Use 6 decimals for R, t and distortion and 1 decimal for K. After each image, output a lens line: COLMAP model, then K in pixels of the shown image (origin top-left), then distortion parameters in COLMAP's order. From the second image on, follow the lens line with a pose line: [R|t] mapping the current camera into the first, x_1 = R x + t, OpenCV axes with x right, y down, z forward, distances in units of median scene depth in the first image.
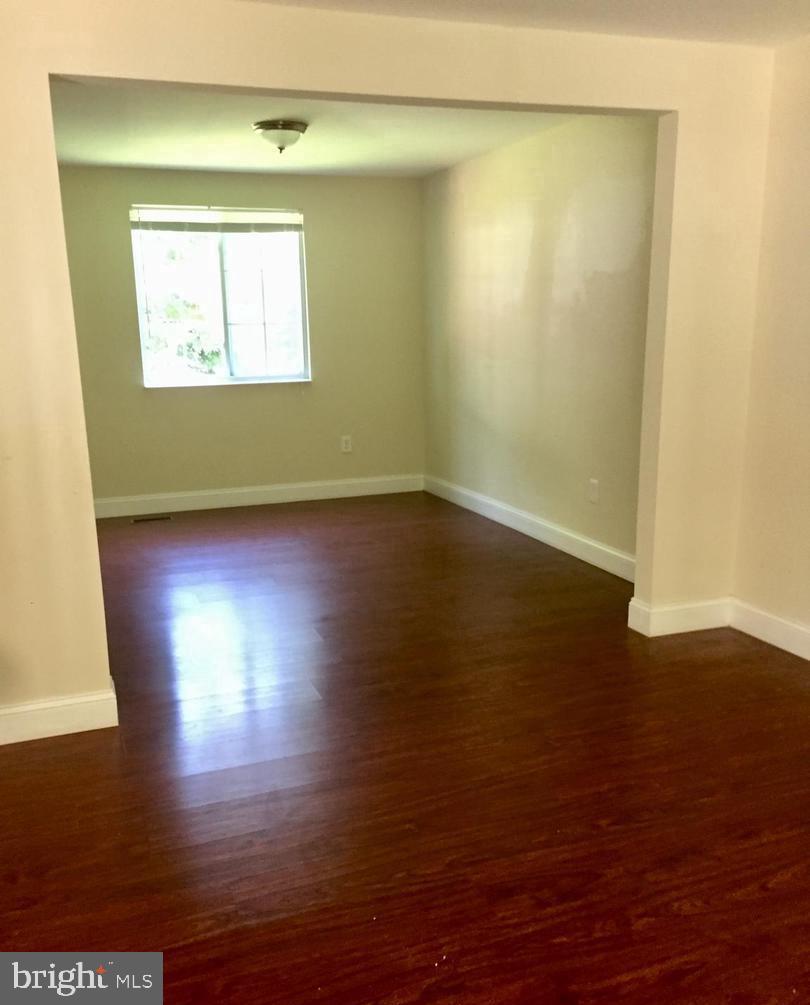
lens RADIAL K [[932.5, 0, 405.0], [0, 932.5, 502.5], [0, 0, 1]] dist [0.065328, -0.005881]
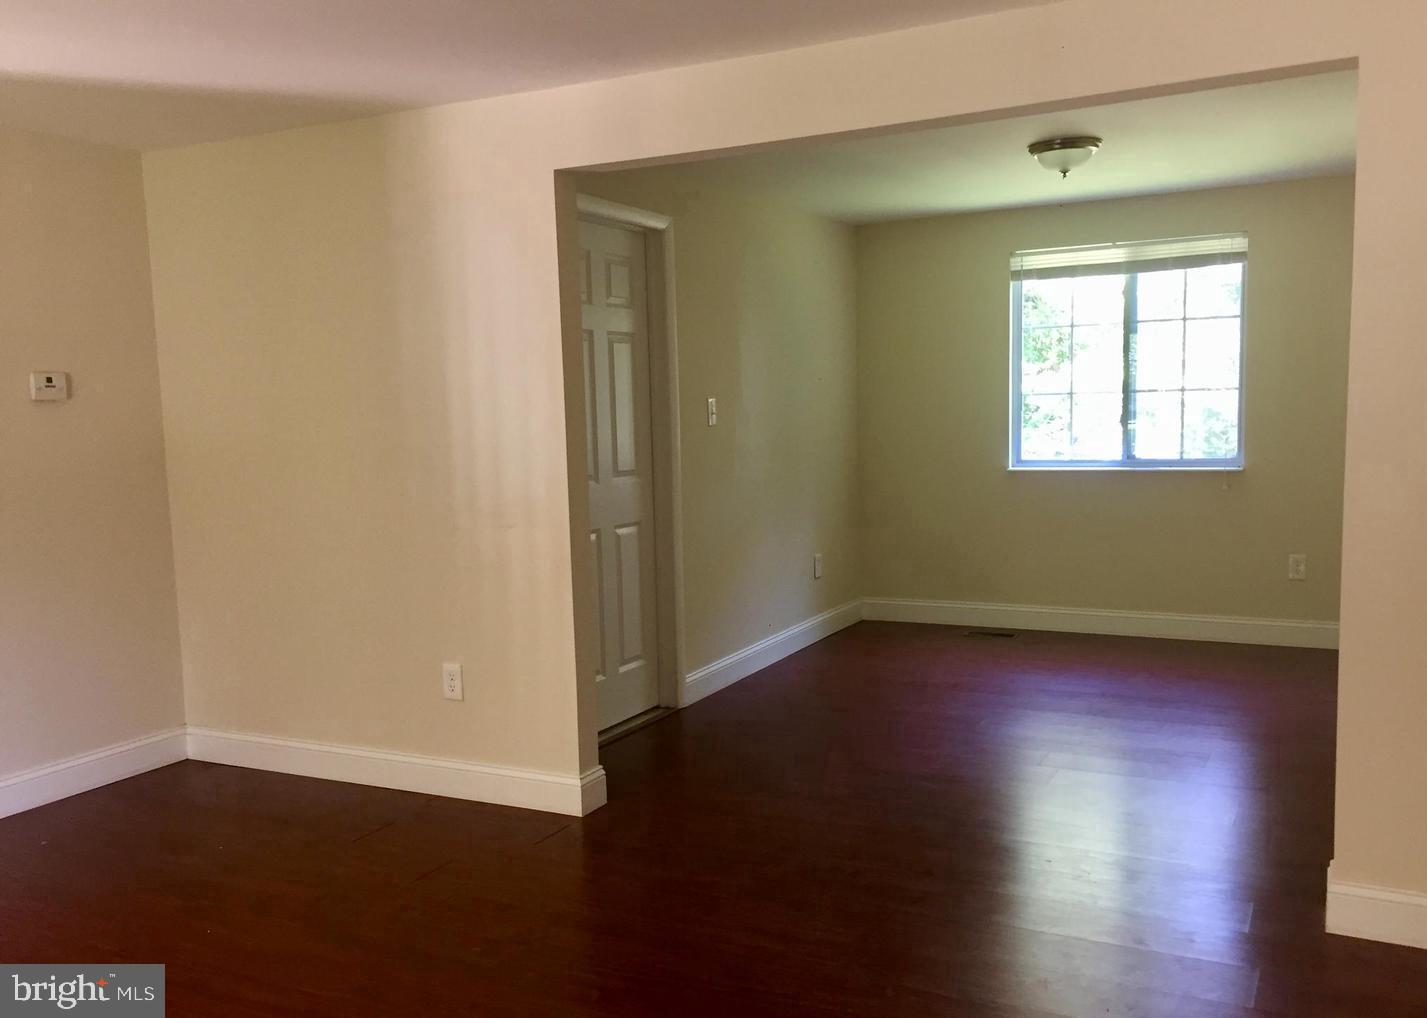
lens RADIAL K [[1215.0, 0, 713.5], [0, 1215.0, 509.0], [0, 0, 1]] dist [0.073677, -0.090505]
pose [[0.688783, 0.065462, -0.722006, 0.308493], [-0.125995, 0.991568, -0.030295, -0.026584], [0.713935, 0.111835, 0.691224, 0.098106]]
